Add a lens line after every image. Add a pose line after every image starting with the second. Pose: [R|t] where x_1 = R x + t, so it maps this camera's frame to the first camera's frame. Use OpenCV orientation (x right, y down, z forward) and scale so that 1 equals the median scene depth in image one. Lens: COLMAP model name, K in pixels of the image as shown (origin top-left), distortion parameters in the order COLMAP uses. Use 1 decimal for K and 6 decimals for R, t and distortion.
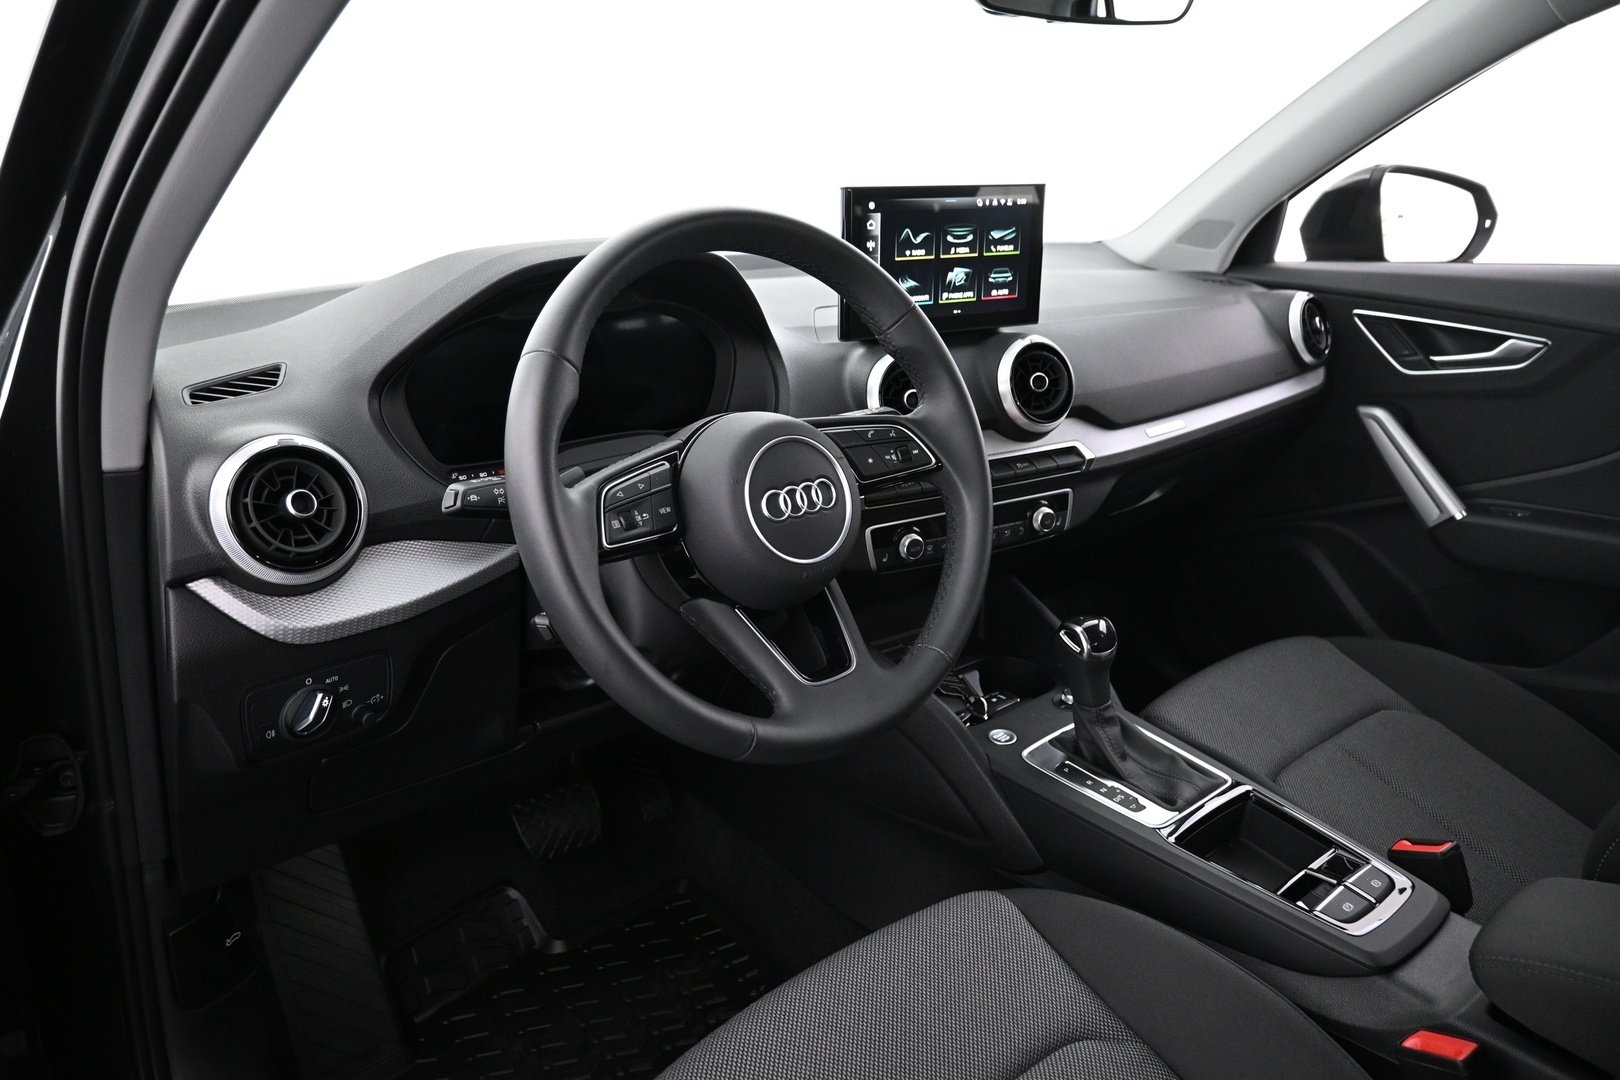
lens RADIAL K [[1118.0, 0, 810.1], [0, 1118.0, 509.1], [0, 0, 1]] dist [-0.002124, 0.000081]
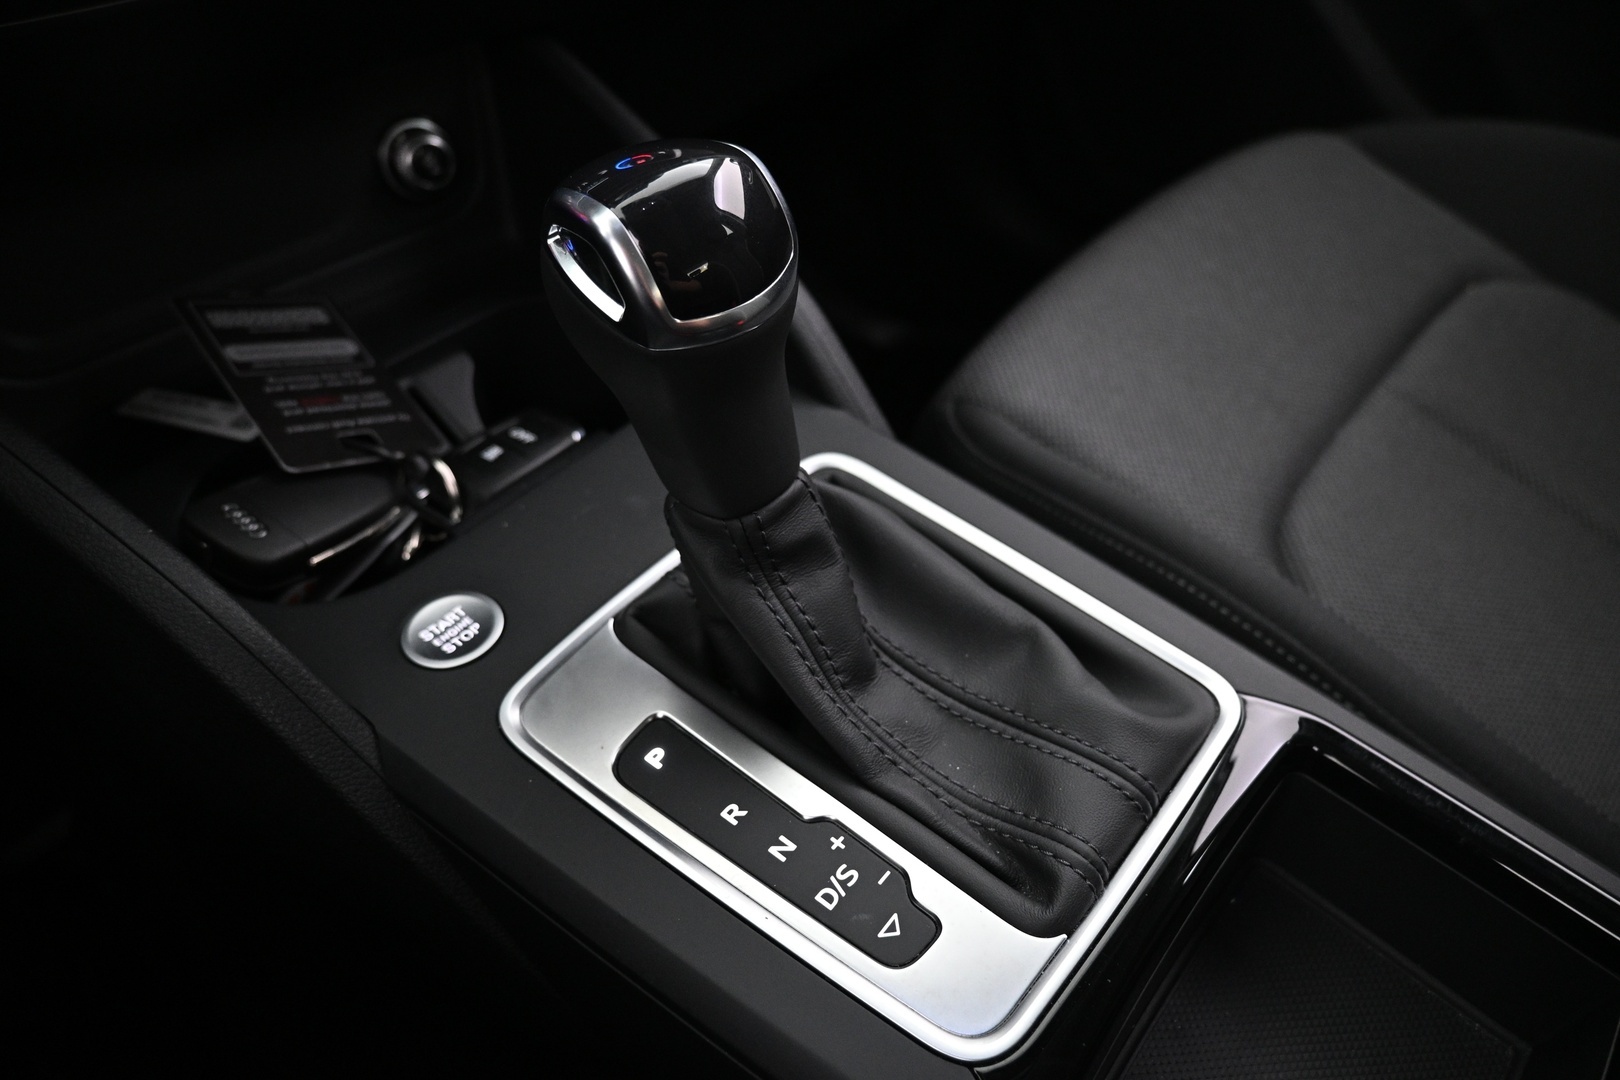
lens RADIAL K [[1118.0, 0, 810.1], [0, 1118.0, 509.1], [0, 0, 1]] dist [-0.002124, 0.000081]
pose [[0.981491, -0.159526, 0.105953, 0.242460], [0.107082, 0.915848, 0.386983, 0.077179], [-0.158771, -0.368474, 0.915979, 0.755468]]
